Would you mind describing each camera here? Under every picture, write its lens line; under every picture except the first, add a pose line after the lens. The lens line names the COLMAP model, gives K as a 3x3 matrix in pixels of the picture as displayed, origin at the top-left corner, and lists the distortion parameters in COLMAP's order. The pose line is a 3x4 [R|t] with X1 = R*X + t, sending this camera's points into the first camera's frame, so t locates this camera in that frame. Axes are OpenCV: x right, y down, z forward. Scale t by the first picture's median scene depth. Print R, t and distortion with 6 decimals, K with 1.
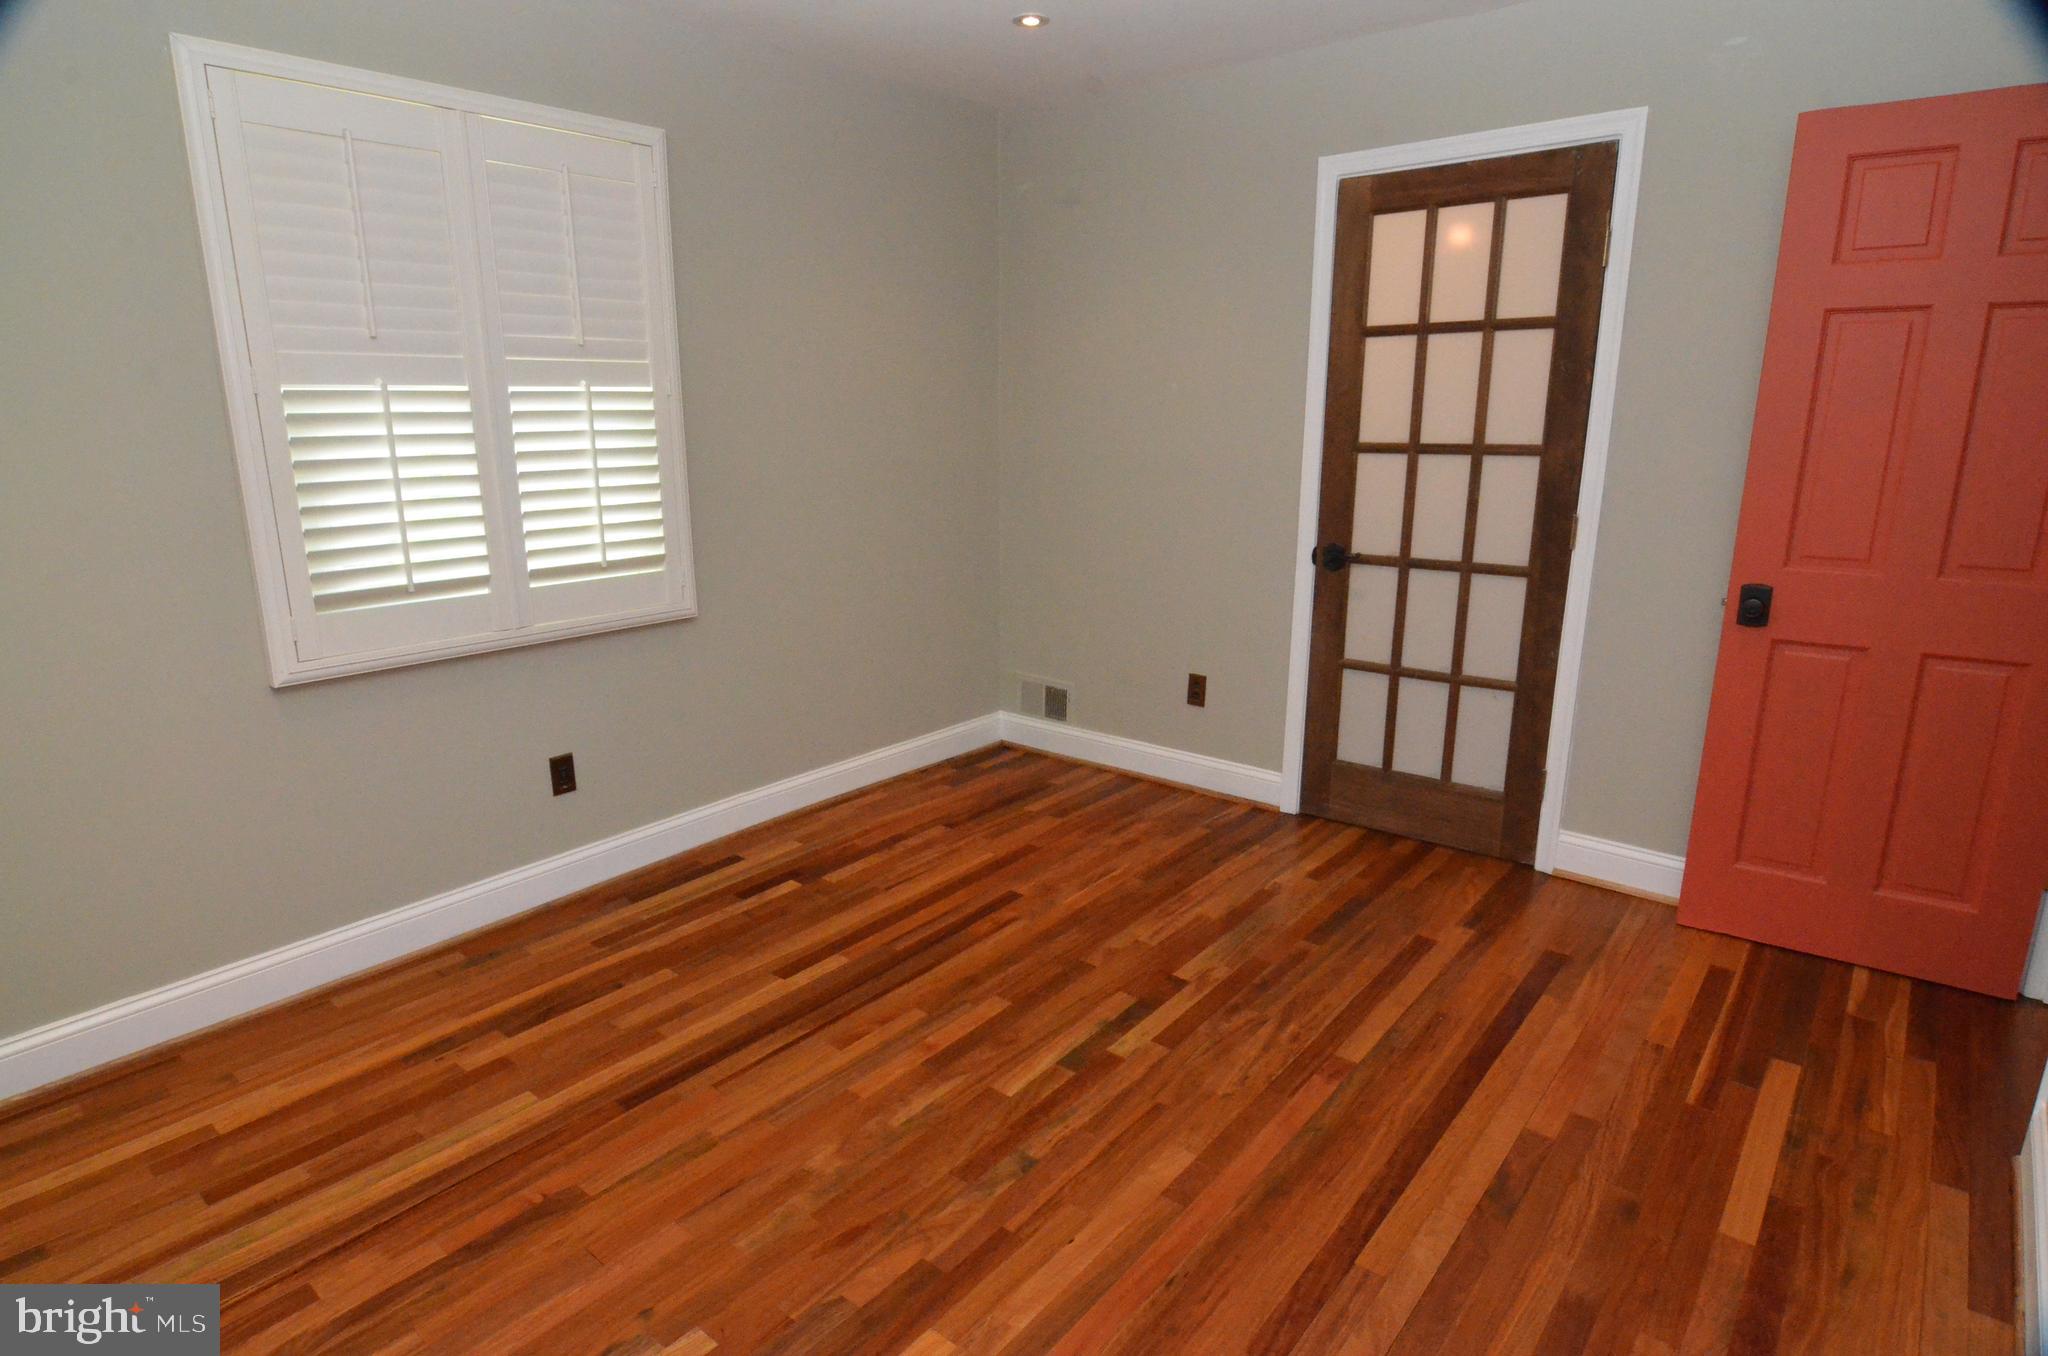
lens RADIAL K [[1097.9, 0, 1012.0], [0, 1097.9, 698.7], [0, 0, 1]] dist [-0.005495, -0.010902]
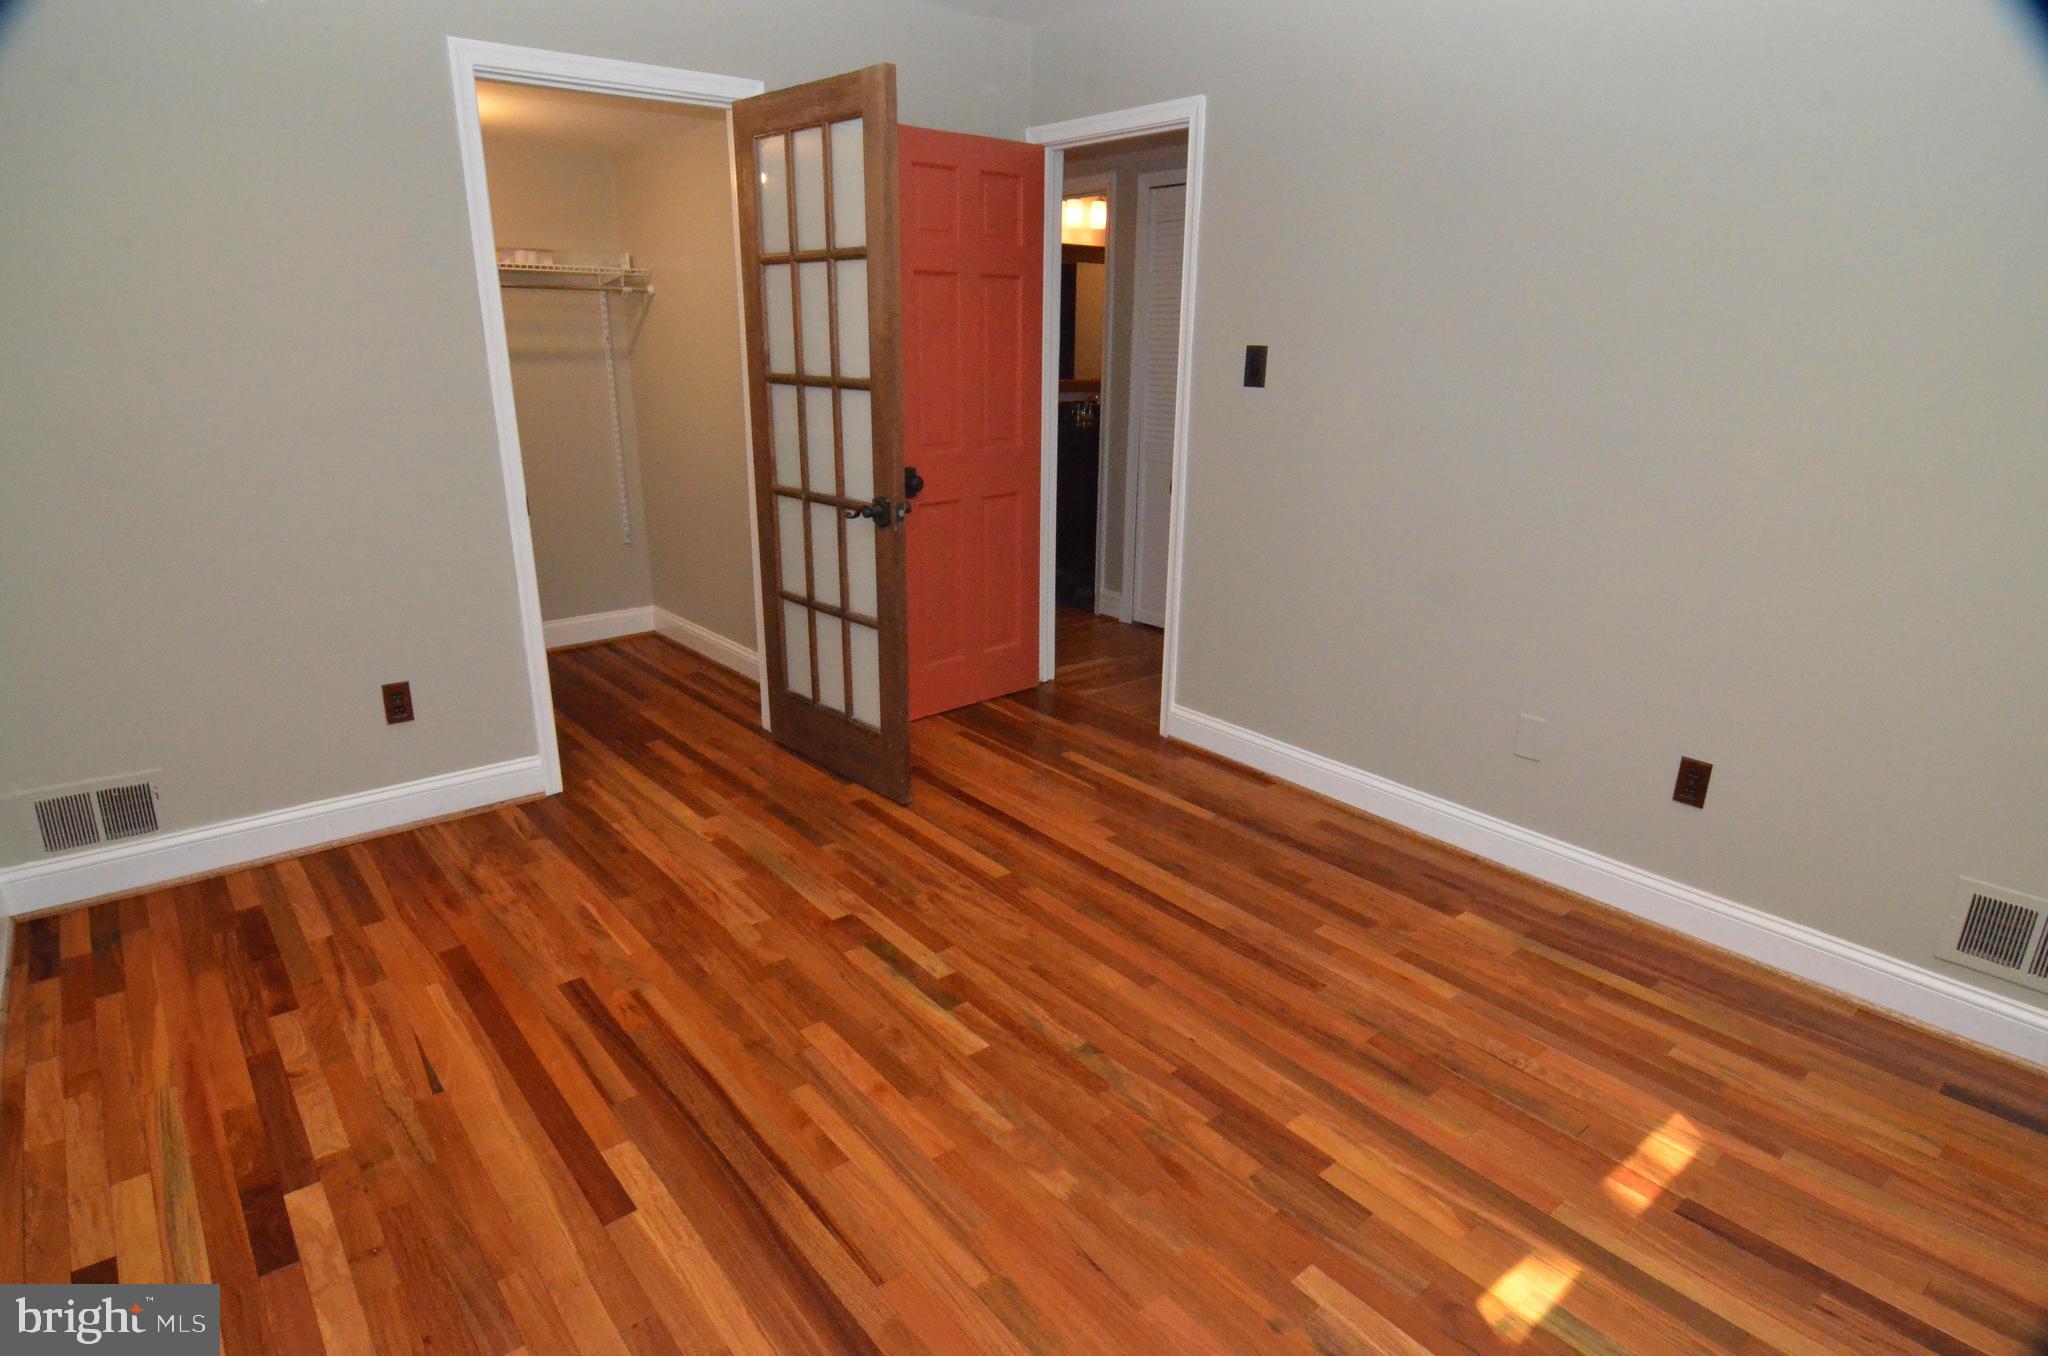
lens RADIAL K [[1097.9, 0, 1012.0], [0, 1097.9, 698.7], [0, 0, 1]] dist [-0.005495, -0.010902]
pose [[0.187222, -0.299480, 0.935553, -0.747094], [0.239377, 0.937592, 0.252229, -0.159671], [-0.952705, 0.176727, 0.247226, 0.606345]]
